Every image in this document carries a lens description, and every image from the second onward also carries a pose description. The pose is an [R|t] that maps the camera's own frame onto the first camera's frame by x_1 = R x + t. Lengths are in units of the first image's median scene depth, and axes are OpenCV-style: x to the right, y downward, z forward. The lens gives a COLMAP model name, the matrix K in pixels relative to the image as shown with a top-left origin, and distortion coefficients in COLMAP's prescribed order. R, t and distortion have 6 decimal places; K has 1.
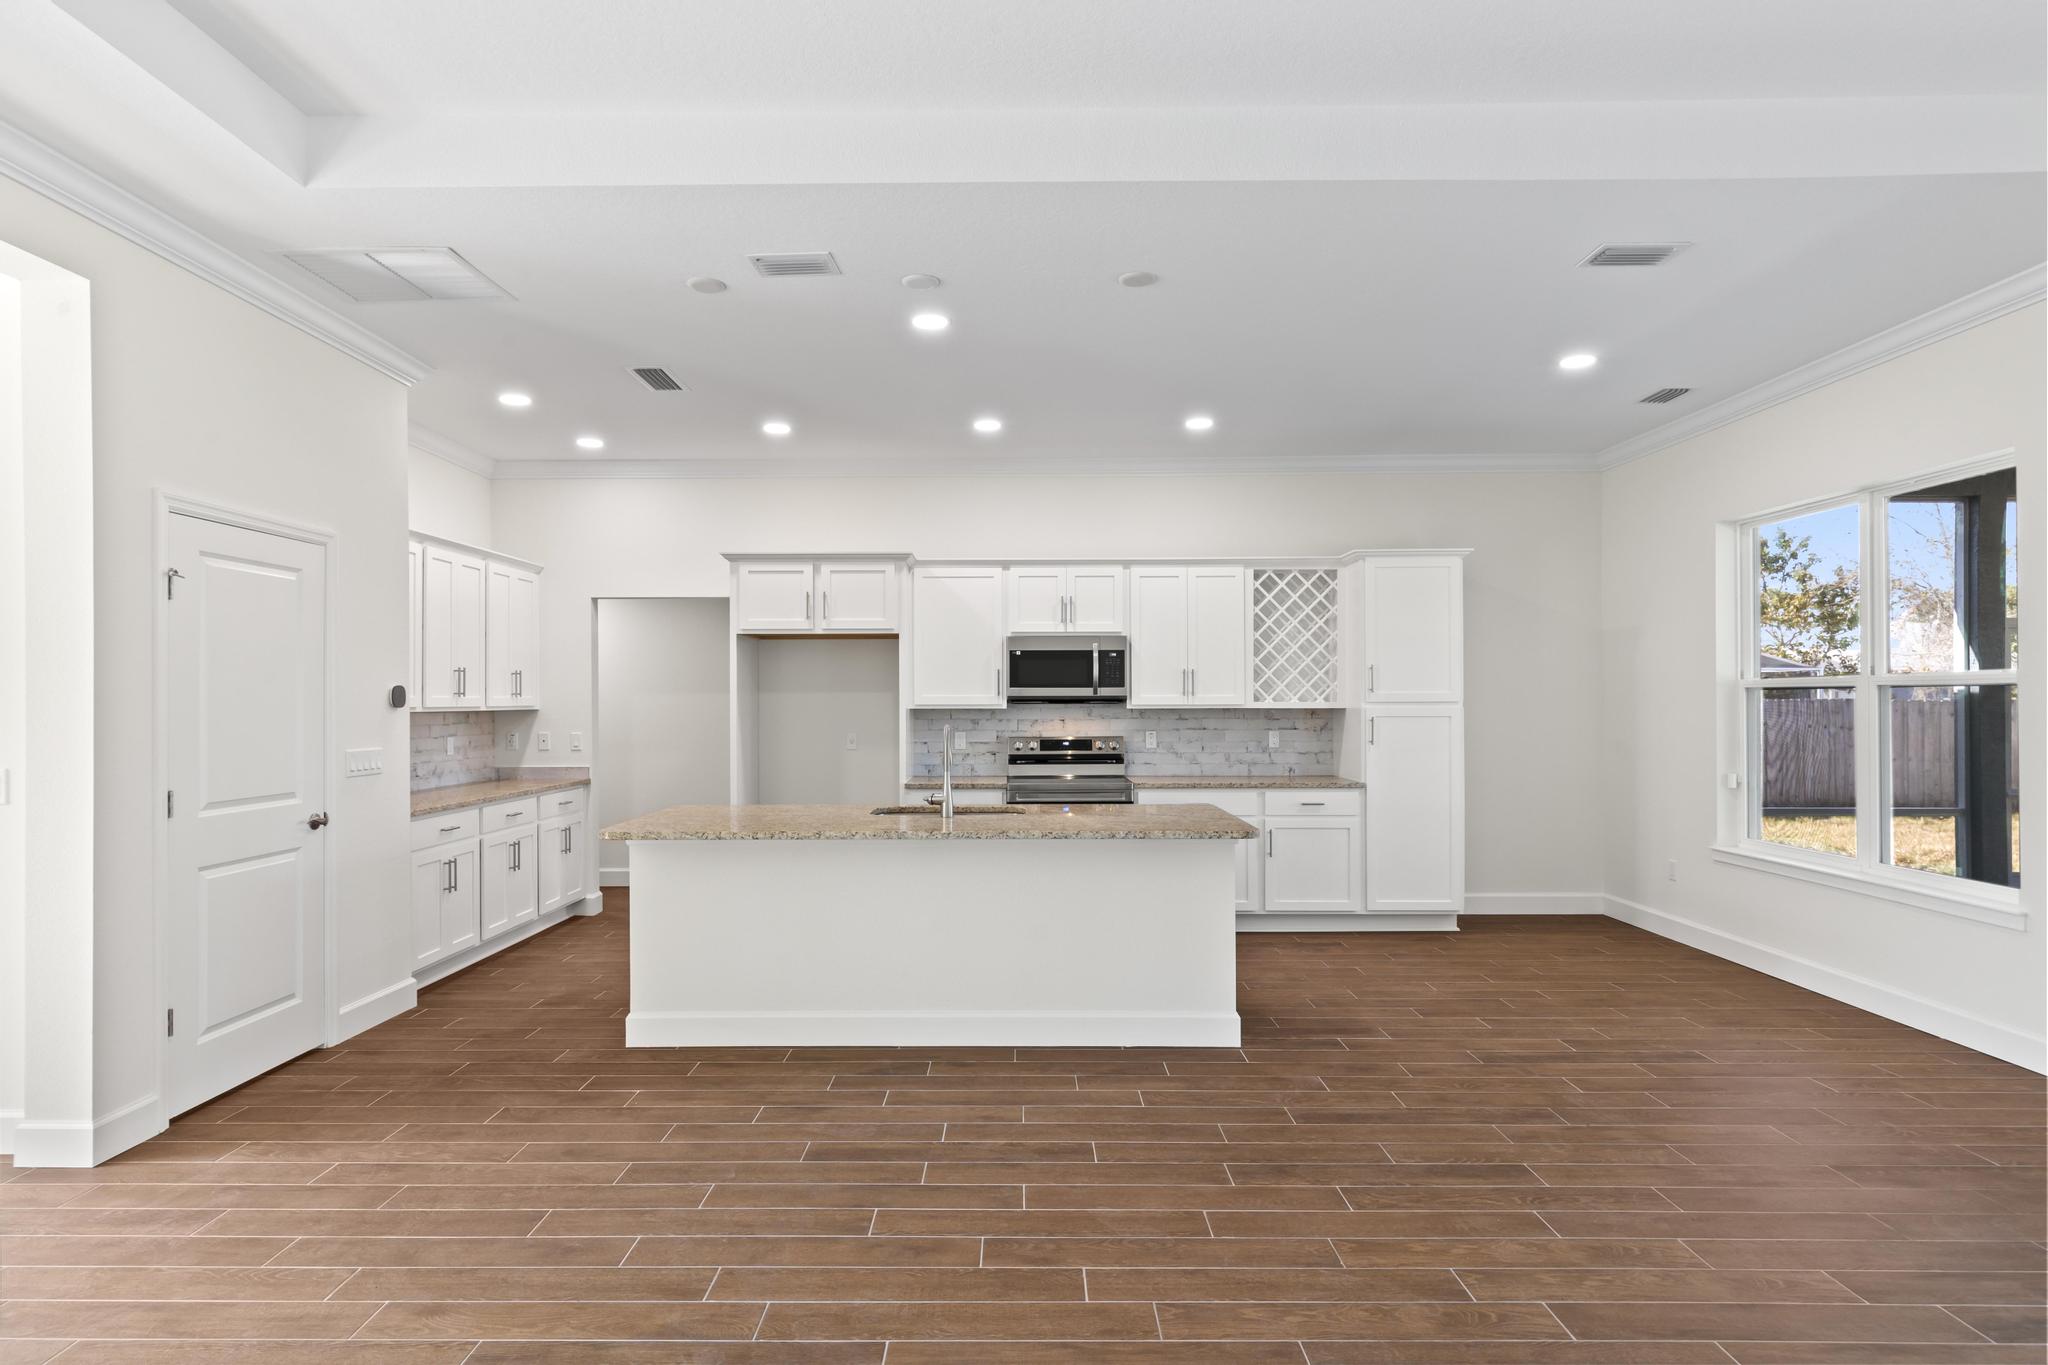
lens RADIAL K [[1095.2, 0, 990.6], [0, 1095.2, 690.5], [0, 0, 1]] dist [-0.001244, -0.000813]
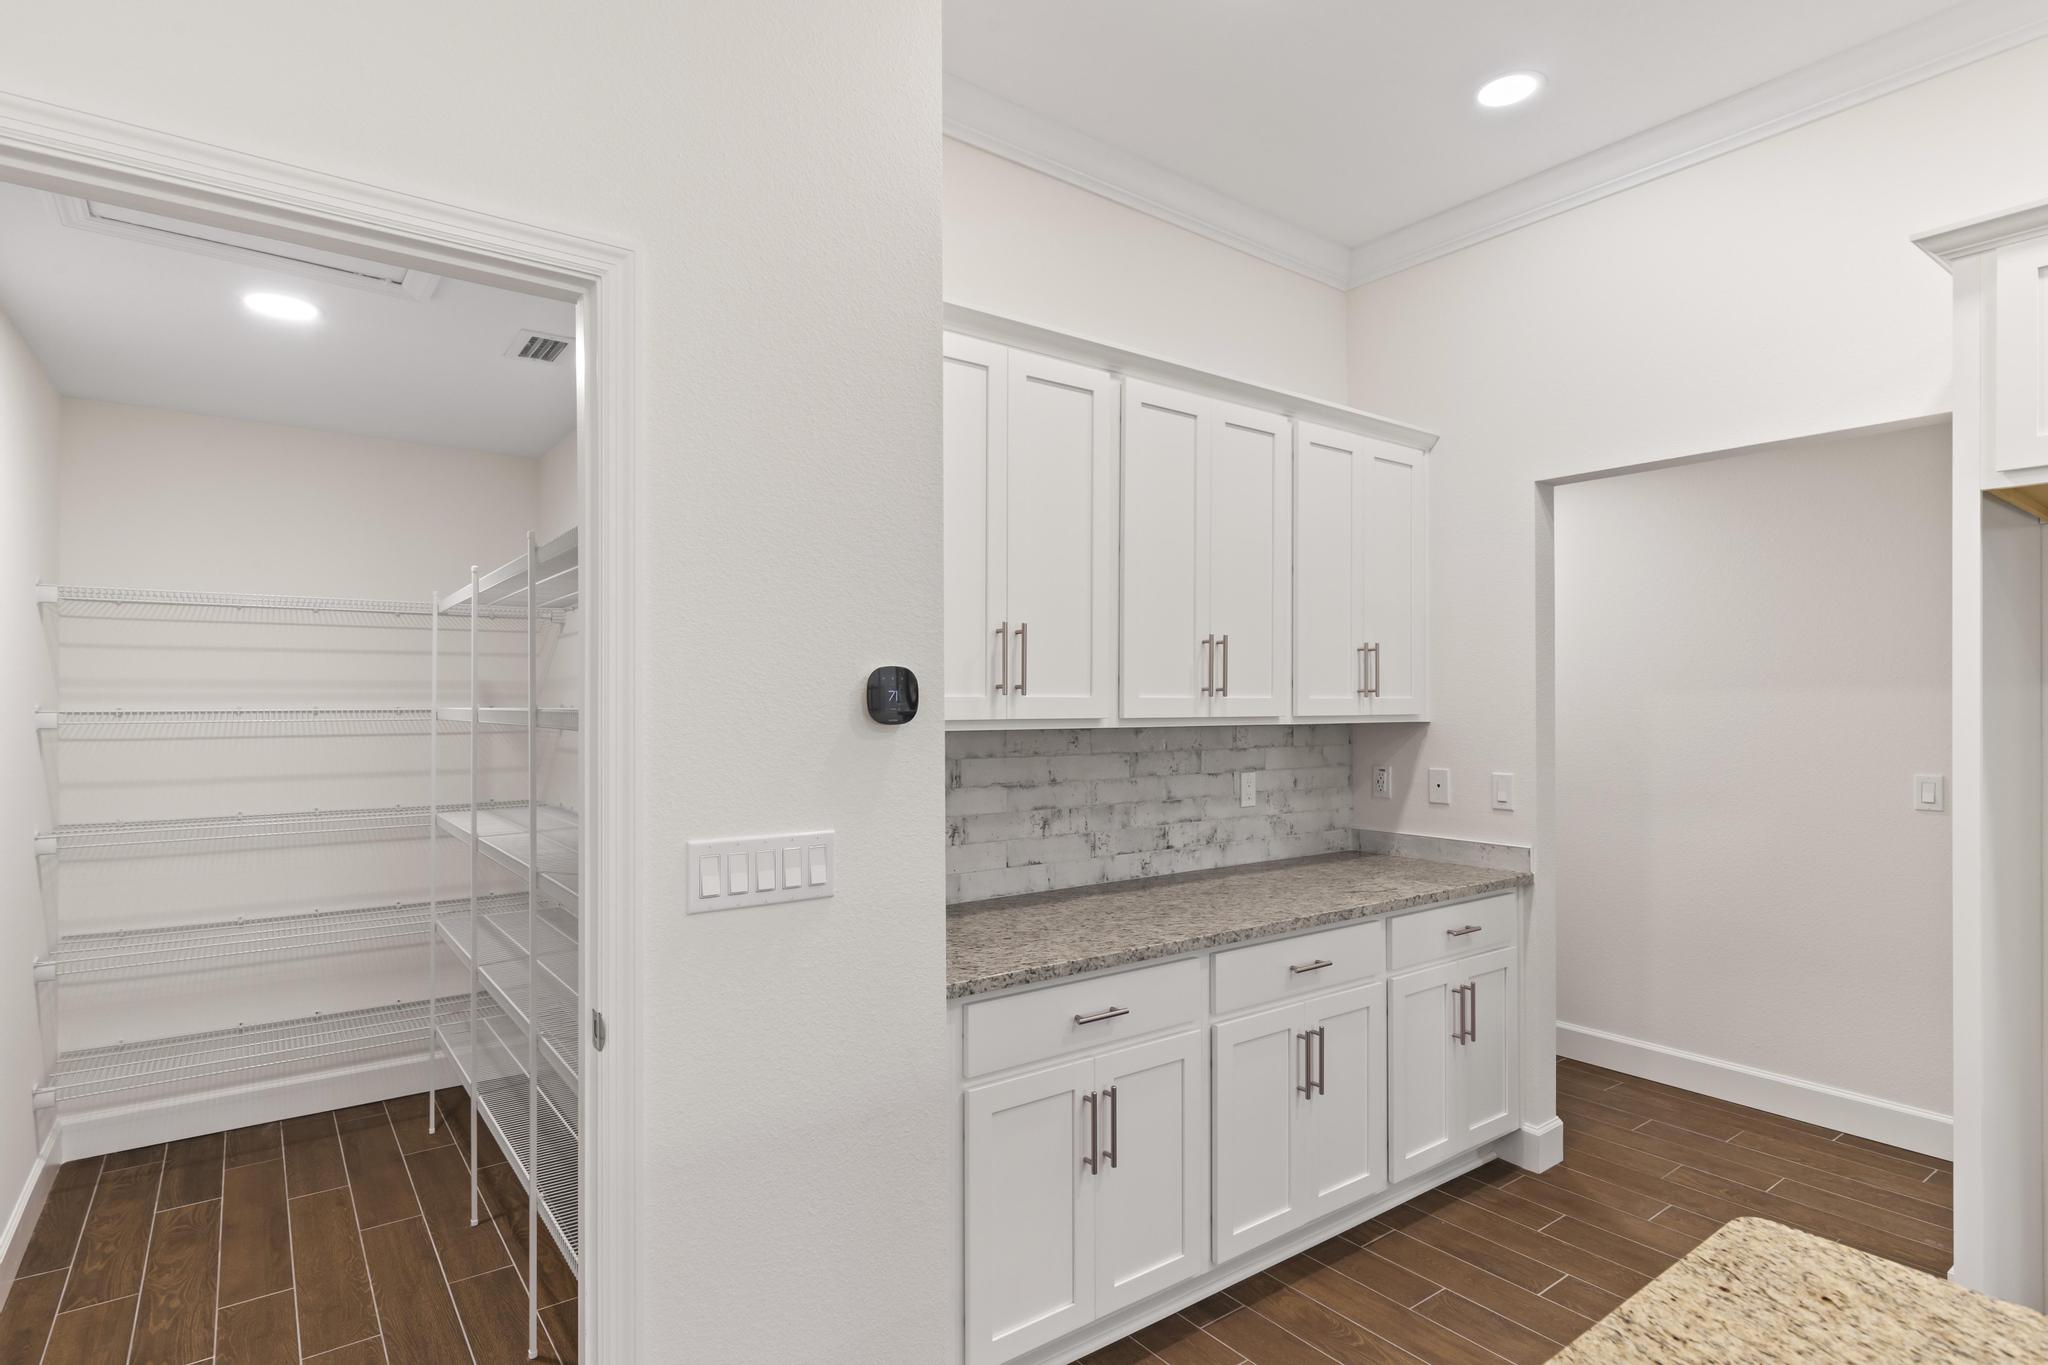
lens RADIAL K [[1044.7, 0, 997.7], [0, 1044.7, 699.1], [0, 0, 1]] dist [-0.002018, -0.000495]
pose [[0.608387, 0.003098, -0.793635, -0.165214], [0.004268, 0.999965, 0.007176, 0.002927], [0.793629, -0.007753, 0.608352, 0.593096]]
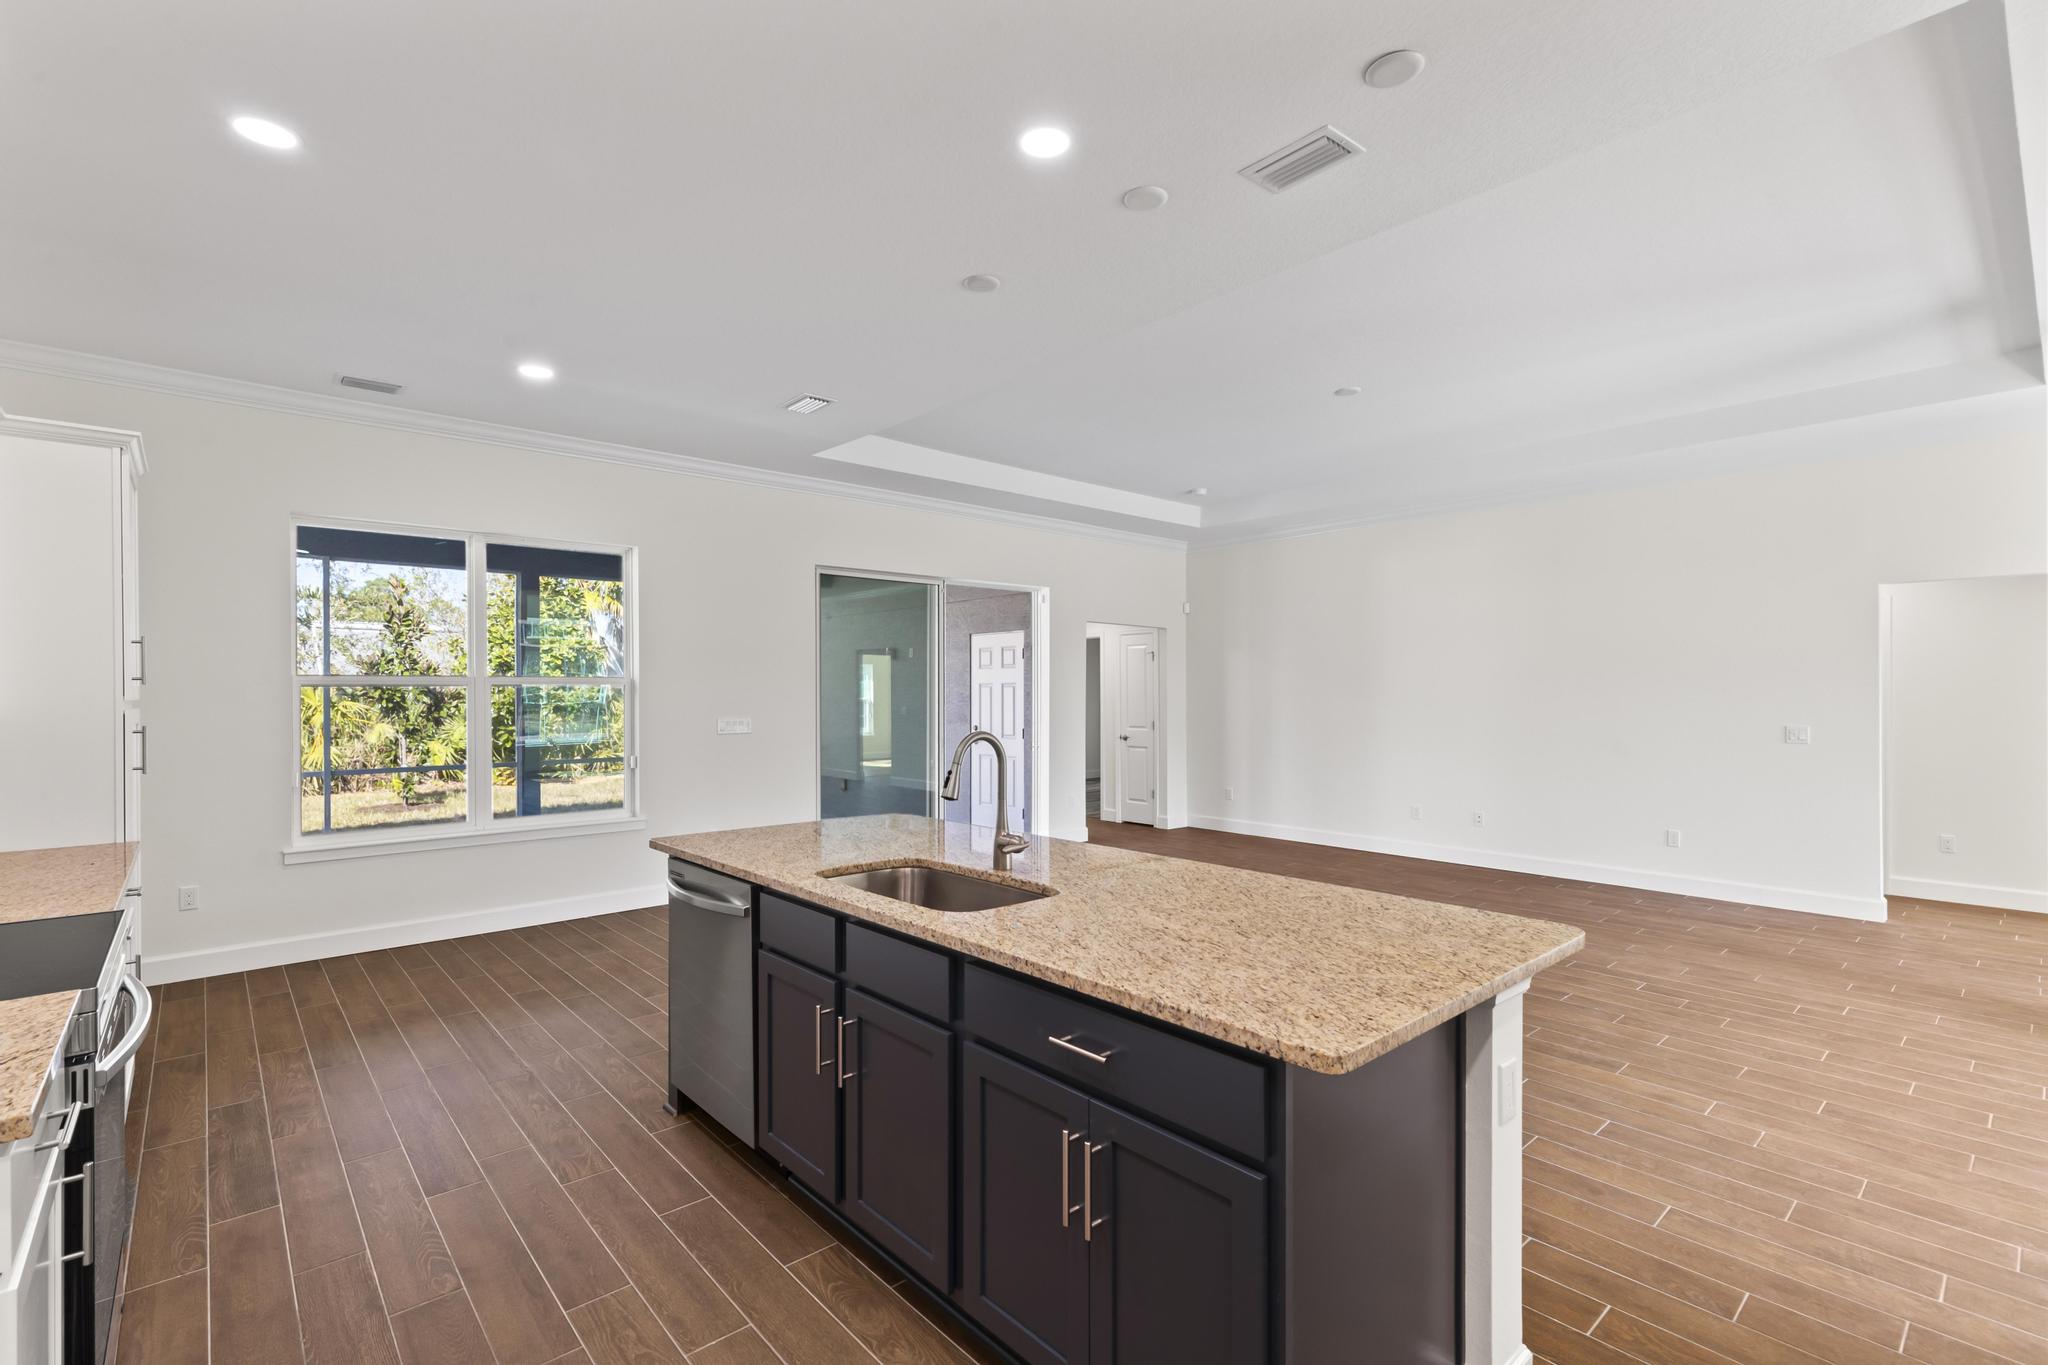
lens RADIAL K [[913.2, 0, 1011.1], [0, 913.2, 693.1], [0, 0, 1]] dist [-0.000696, 0.000158]
pose [[-0.680173, 0.004708, 0.733036, -0.312960], [-0.002064, 0.999963, -0.008337, 0.009814], [-0.733048, -0.007184, -0.680139, 0.954303]]
